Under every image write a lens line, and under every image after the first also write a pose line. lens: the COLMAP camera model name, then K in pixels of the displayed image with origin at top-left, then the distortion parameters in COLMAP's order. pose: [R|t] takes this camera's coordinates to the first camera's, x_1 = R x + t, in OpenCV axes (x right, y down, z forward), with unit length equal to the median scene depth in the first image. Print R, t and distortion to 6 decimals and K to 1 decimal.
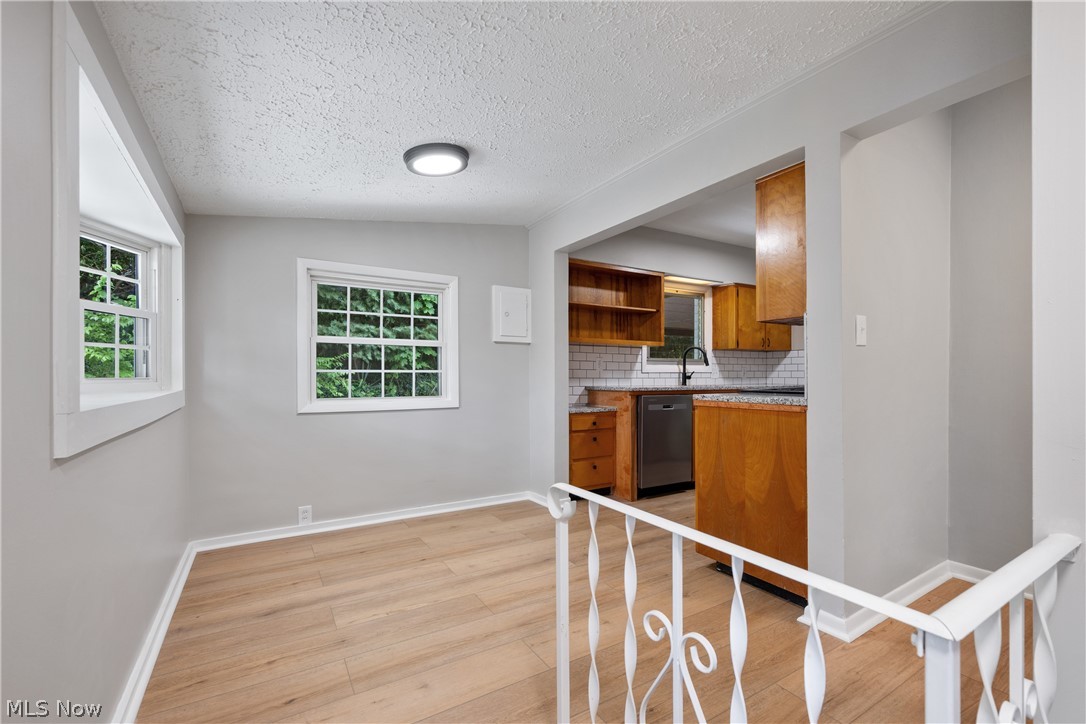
lens RADIAL K [[461.6, 0, 544.7], [0, 461.6, 377.1], [0, 0, 1]] dist [0.000915, 0.000034]
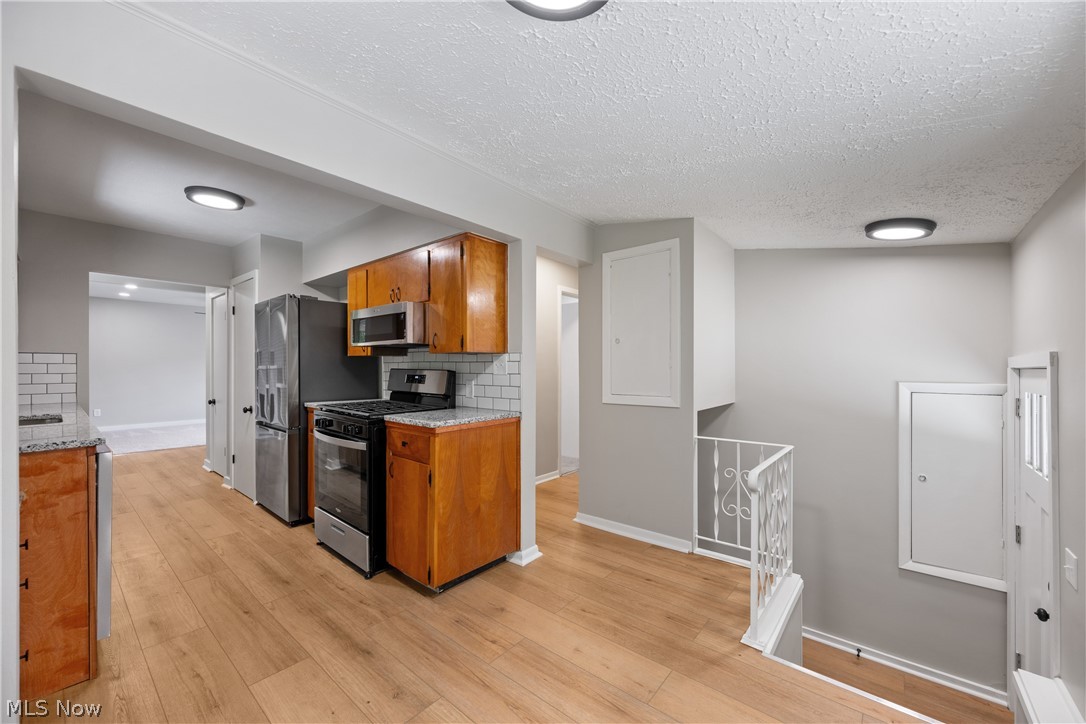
lens RADIAL K [[424.0, 0, 546.4], [0, 424.0, 366.1], [0, 0, 1]] dist [-0.001960, -0.000333]
pose [[-0.314698, 0.005651, 0.949175, -0.643085], [0.002598, 0.999984, -0.005092, -0.080715], [-0.949188, 0.000863, -0.314707, 1.182329]]
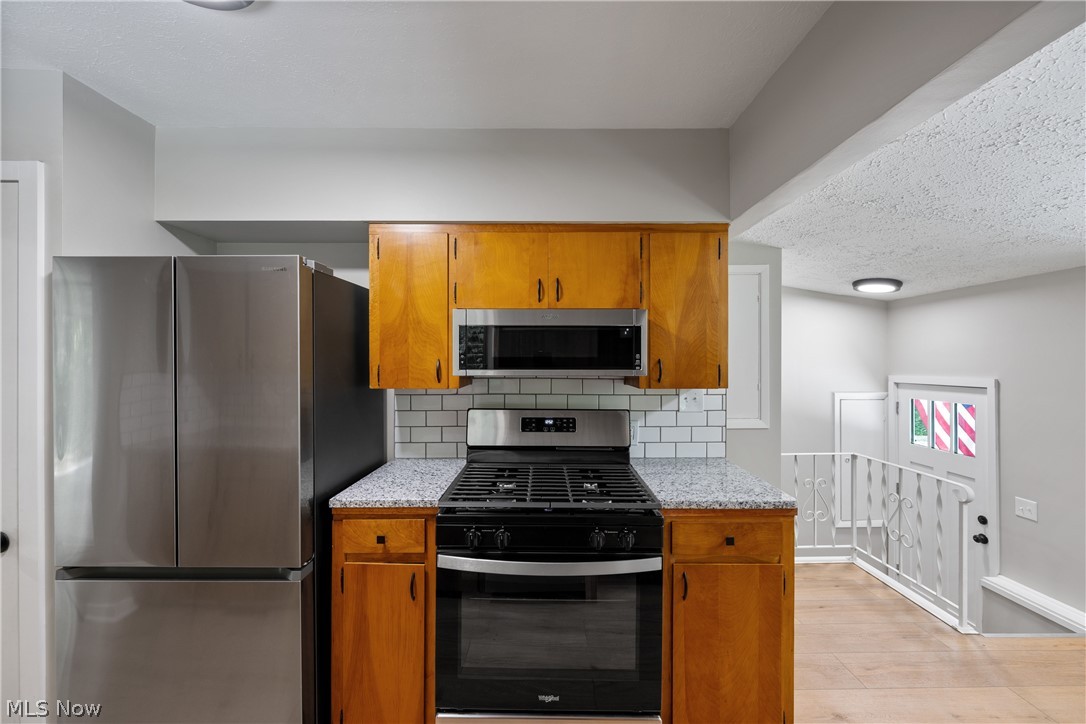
lens RADIAL K [[427.7, 0, 539.3], [0, 427.7, 357.8], [0, 0, 1]] dist [-0.001195, 0.000004]
pose [[-0.857613, 0.004206, 0.514278, 0.358946], [0.004860, 0.999988, -0.000075, -0.183871], [-0.514272, 0.002435, -0.857623, 1.908337]]
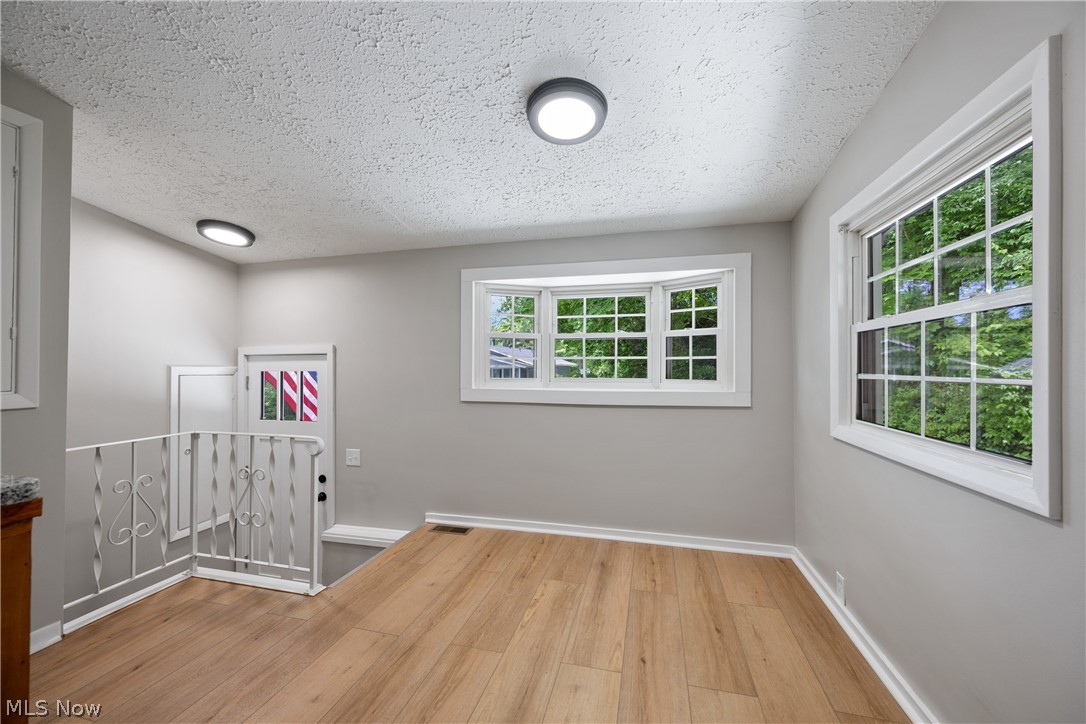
lens RADIAL K [[424.0, 0, 546.4], [0, 424.0, 366.1], [0, 0, 1]] dist [-0.001960, -0.000333]
pose [[-0.712906, -0.005999, -0.701234, 0.314339], [-0.002724, 0.999980, -0.005786, -0.031346], [0.701255, -0.002215, -0.712908, 1.560123]]
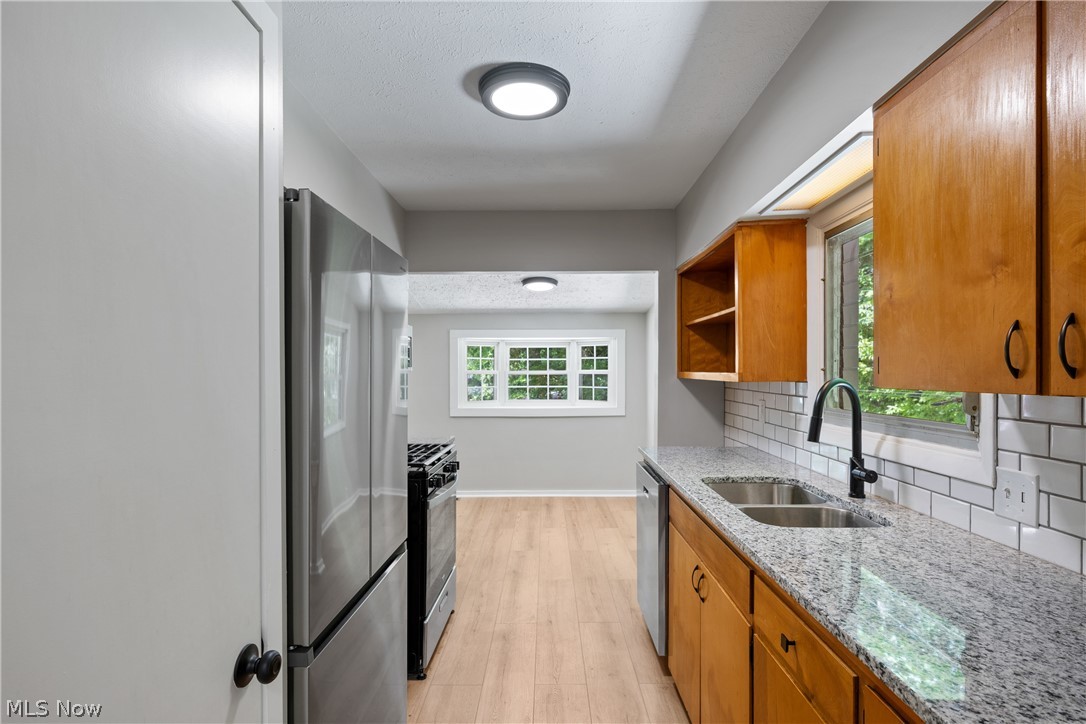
lens RADIAL K [[559.1, 0, 543.8], [0, 559.1, 369.4], [0, 0, 1]] dist [-0.000168, 0.000026]
pose [[-0.527366, 0.001635, -0.849636, 1.635536], [0.002223, 0.999997, 0.000545, -0.157092], [0.849635, -0.001602, -0.527369, 2.229708]]
